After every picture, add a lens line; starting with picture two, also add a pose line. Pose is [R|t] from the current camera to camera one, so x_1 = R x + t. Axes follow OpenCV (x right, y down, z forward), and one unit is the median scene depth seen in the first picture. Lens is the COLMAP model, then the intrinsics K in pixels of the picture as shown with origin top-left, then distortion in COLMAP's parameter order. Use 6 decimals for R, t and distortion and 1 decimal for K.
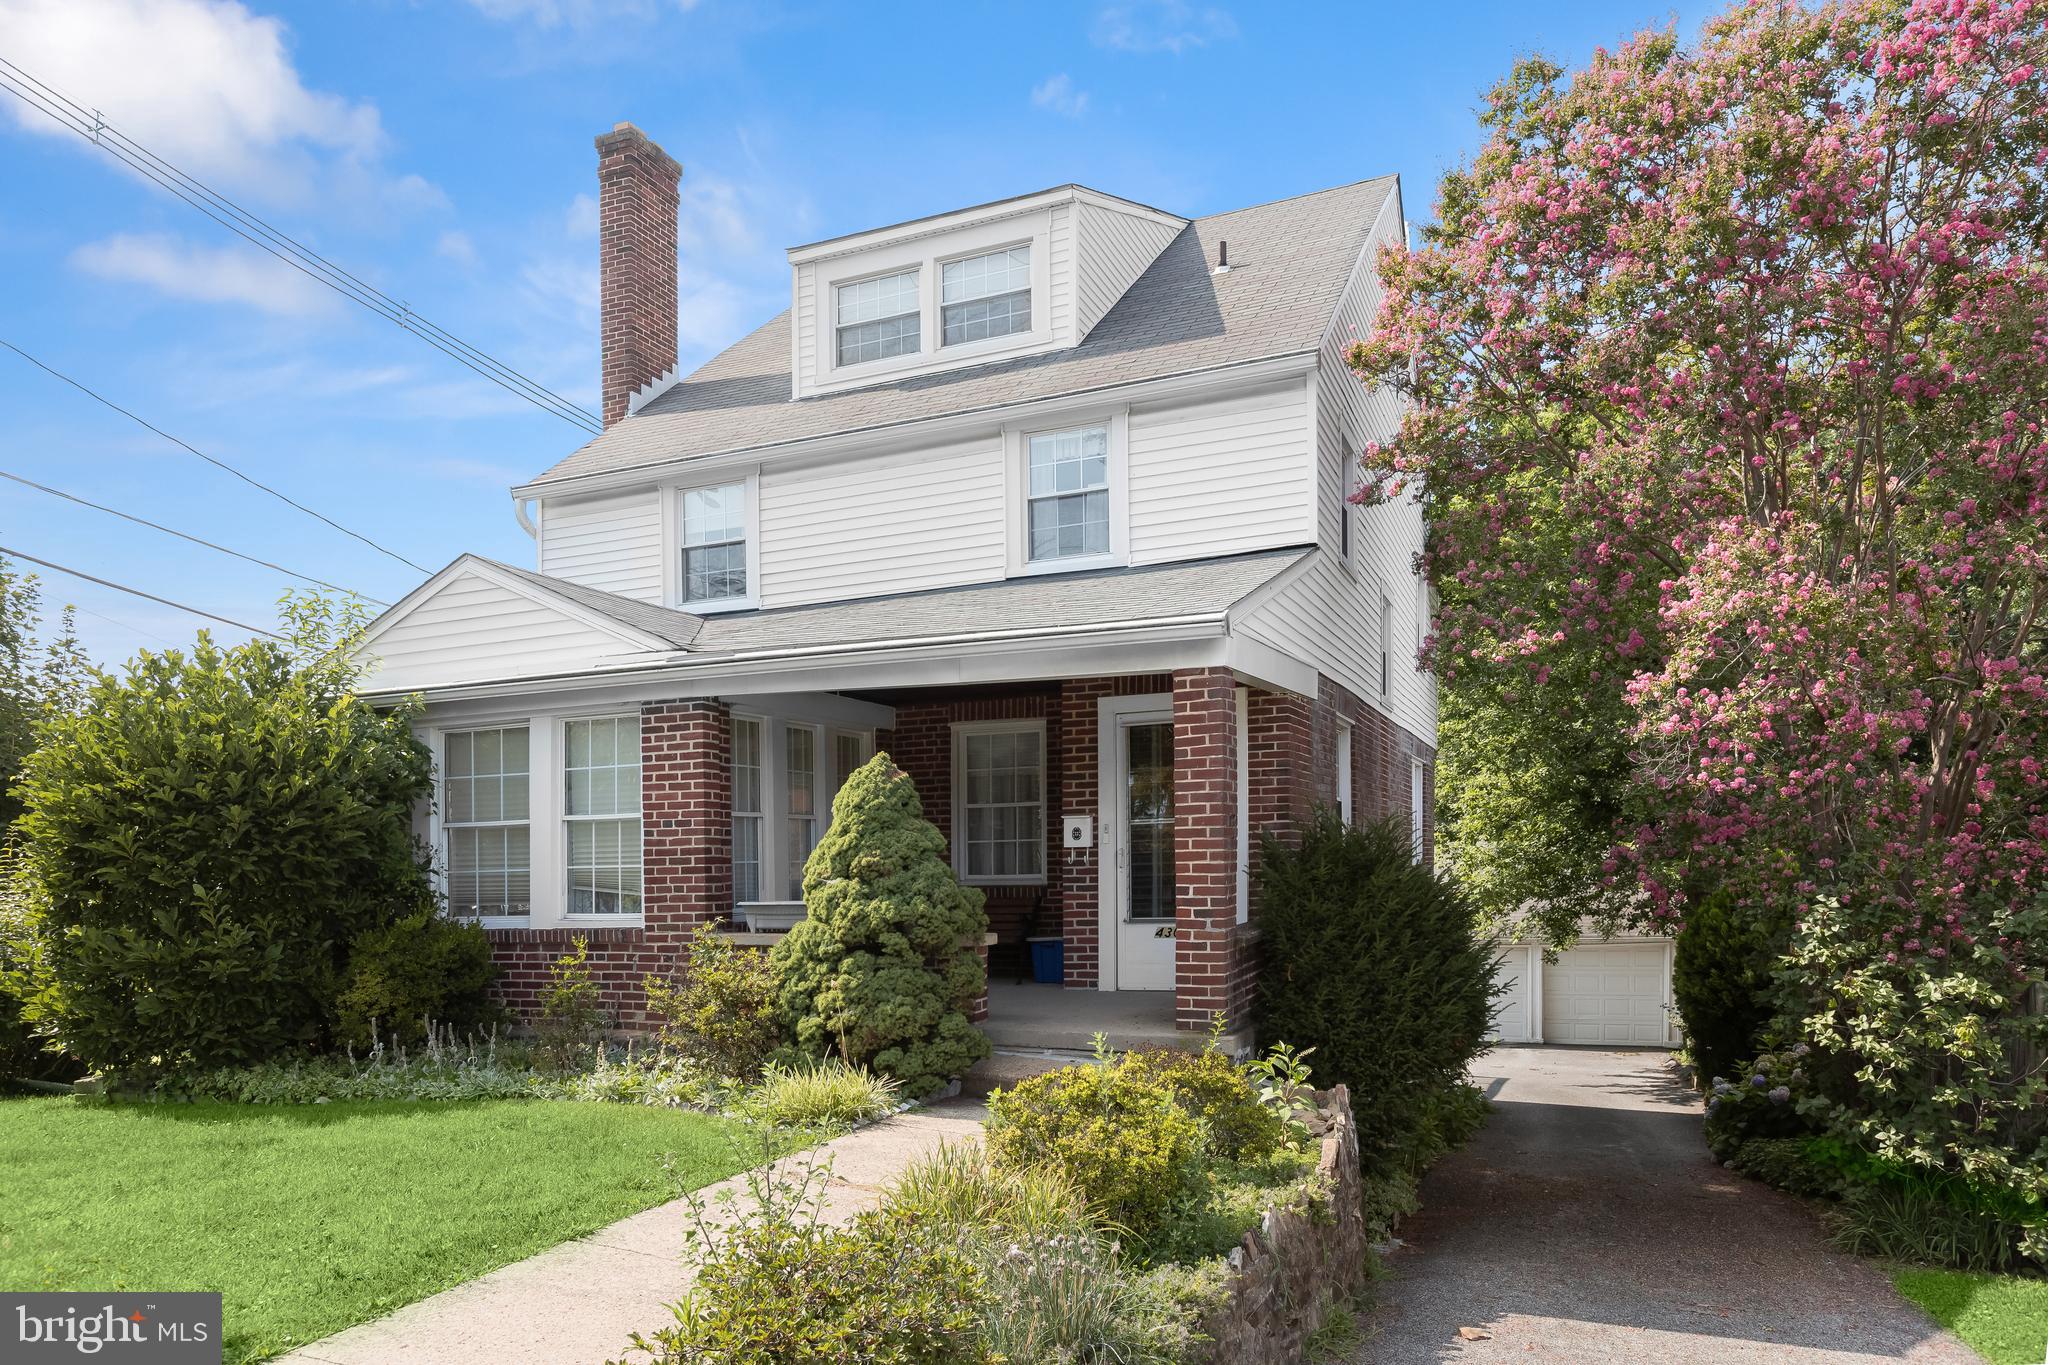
lens RADIAL K [[1378.0, 0, 982.6], [0, 1378.0, 824.1], [0, 0, 1]] dist [0.002059, 0.002020]
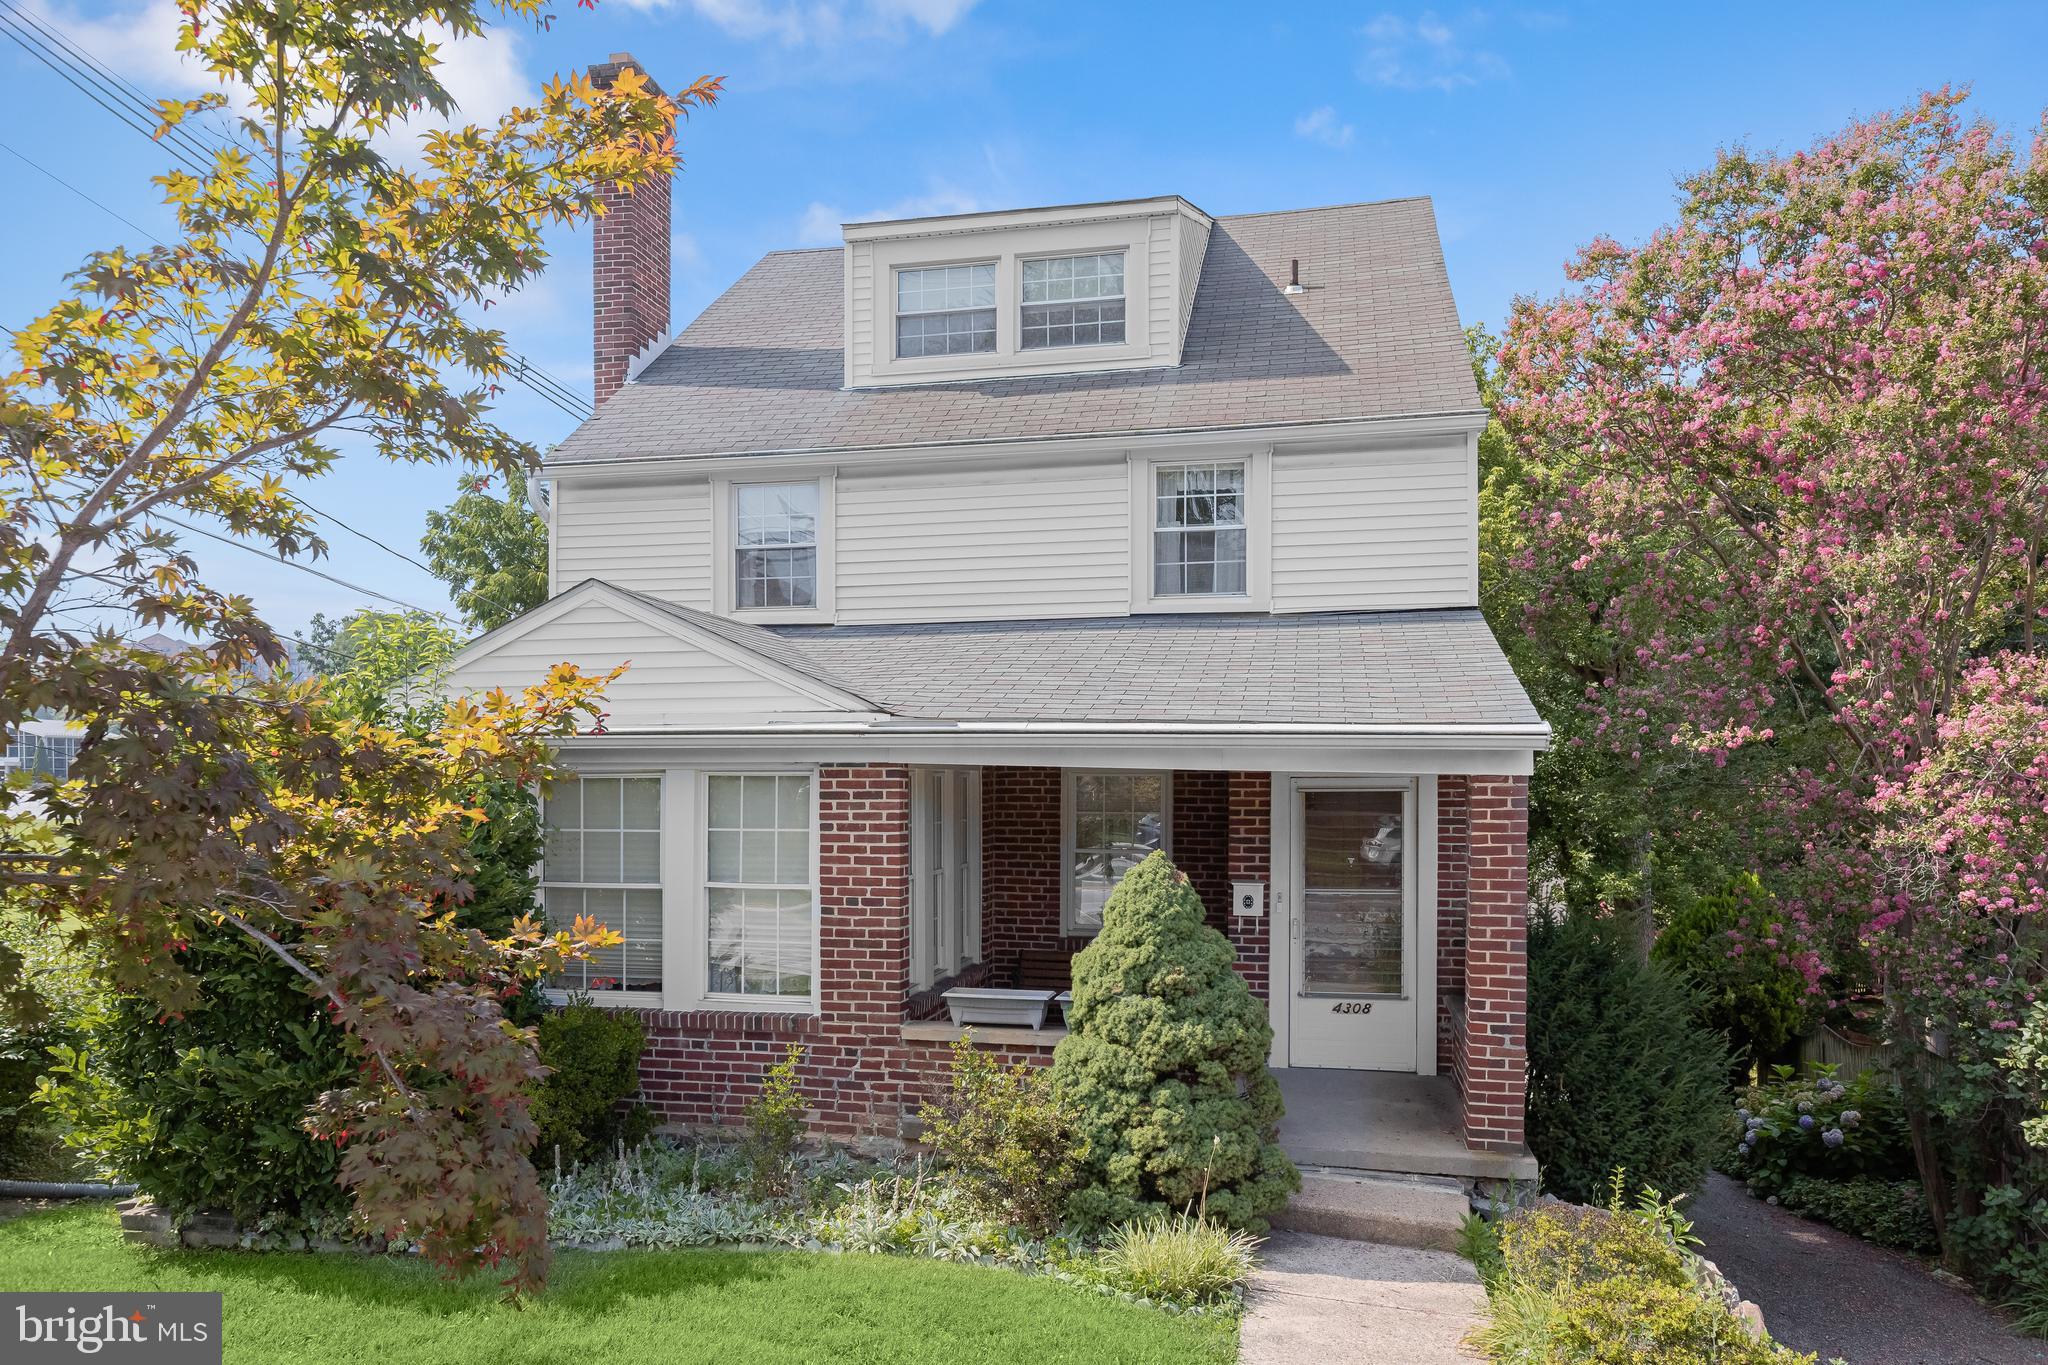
lens RADIAL K [[1408.0, 0, 880.9], [0, 1408.0, 706.8], [0, 0, 1]] dist [0.007300, 0.002517]
pose [[0.981381, 0.023528, 0.190623, -0.385035], [-0.023515, 0.999721, -0.002330, -0.124456], [-0.190625, -0.002196, 0.981661, 0.093584]]
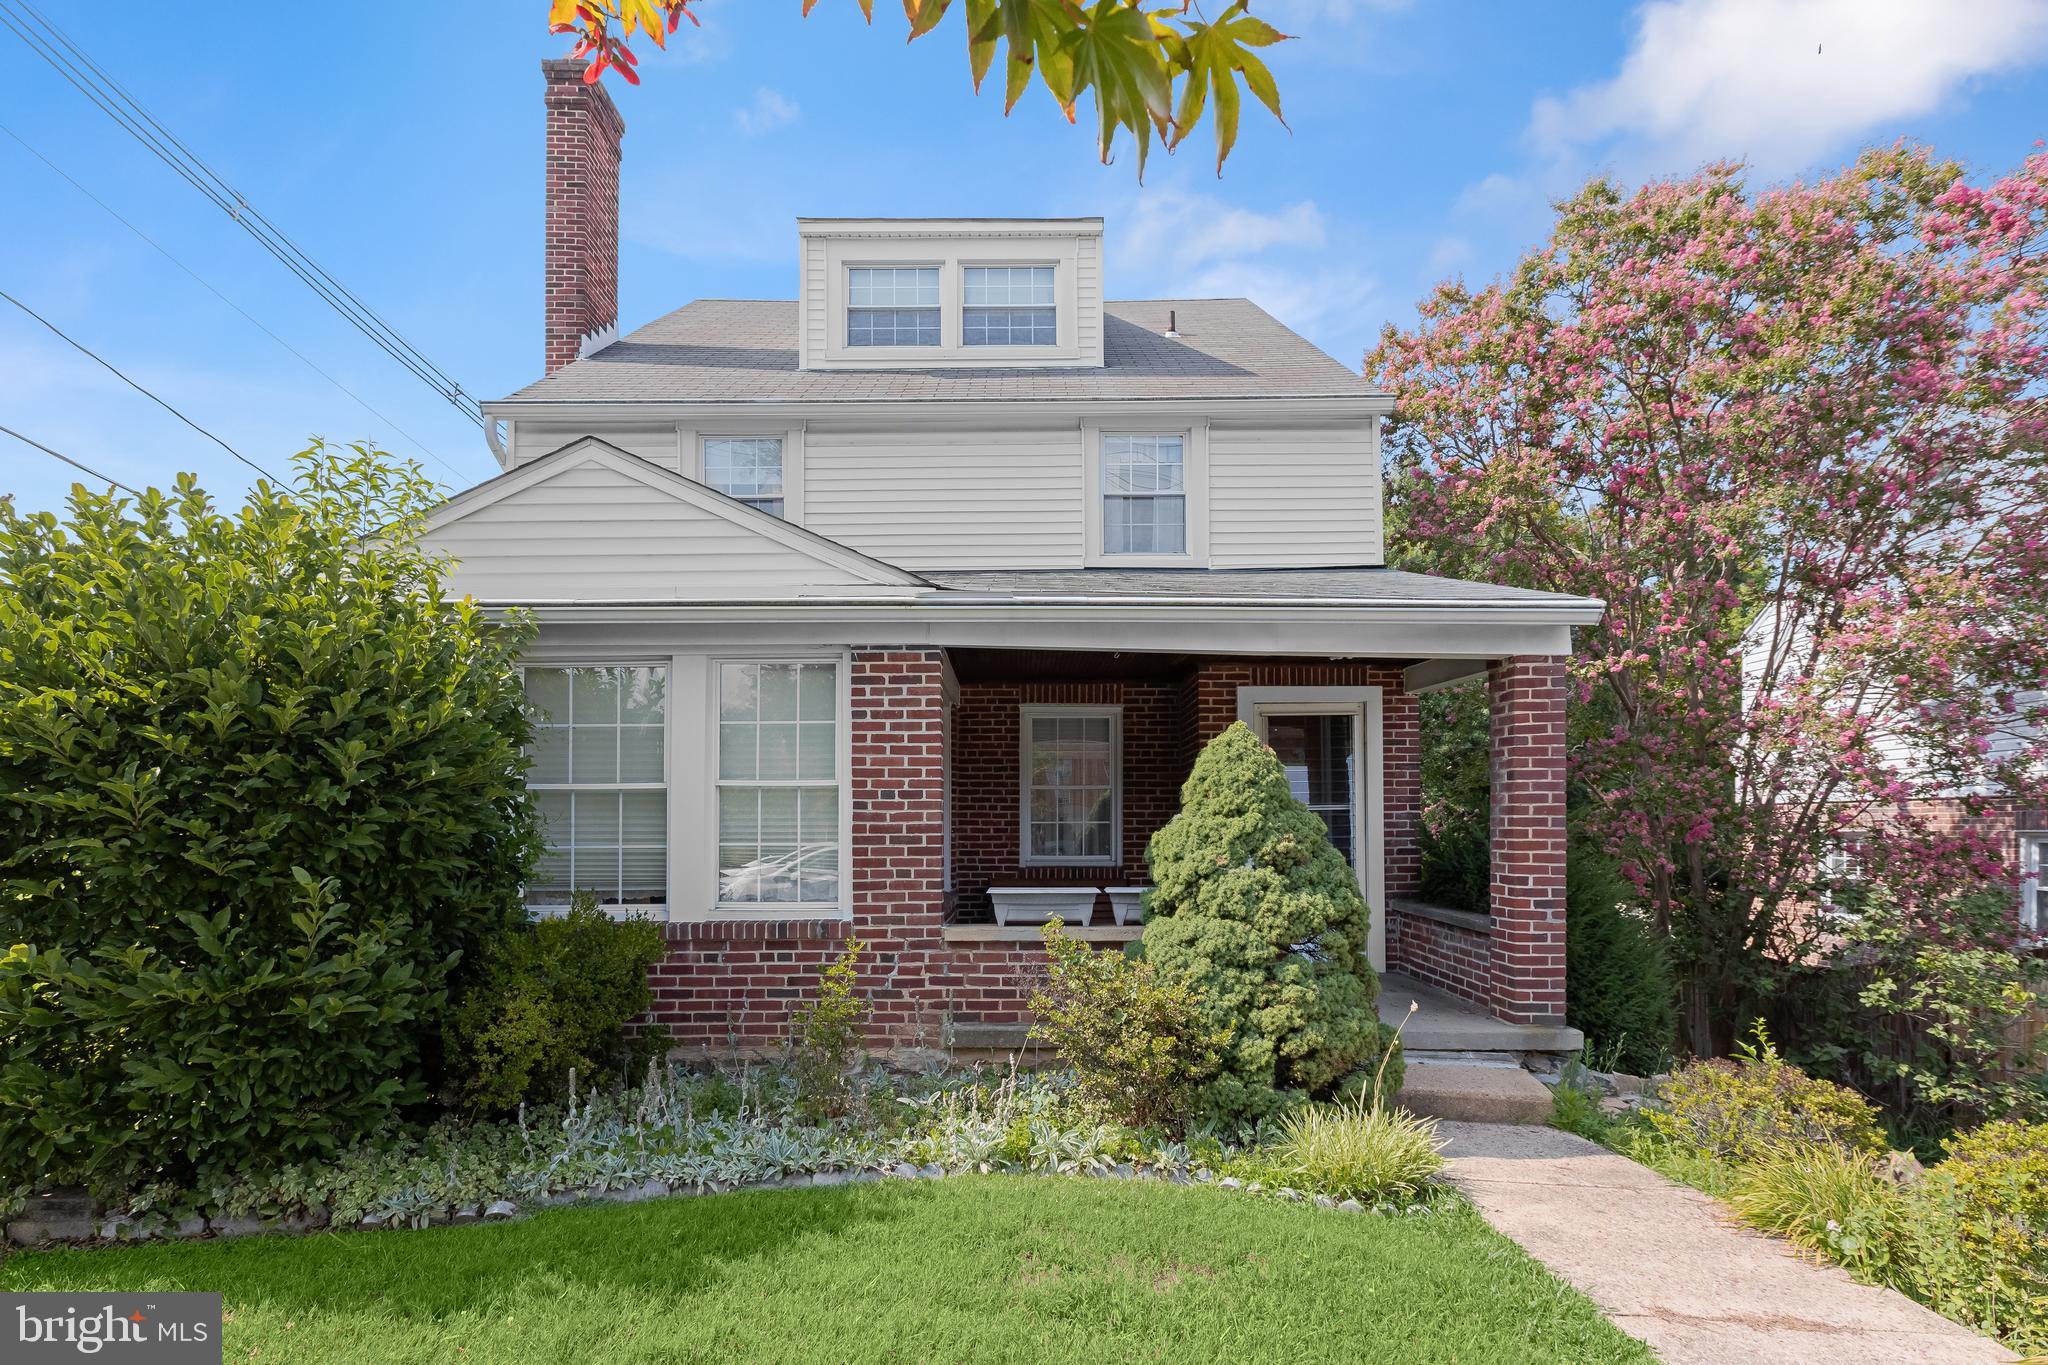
lens RADIAL K [[948.7, 0, 895.6], [0, 948.7, 788.1], [0, 0, 1]] dist [0.003489, 0.002191]
pose [[0.914604, 0.036647, 0.402687, -0.450711], [-0.028043, 0.999235, -0.027244, 0.011255], [-0.403378, 0.013625, 0.914932, 0.471549]]
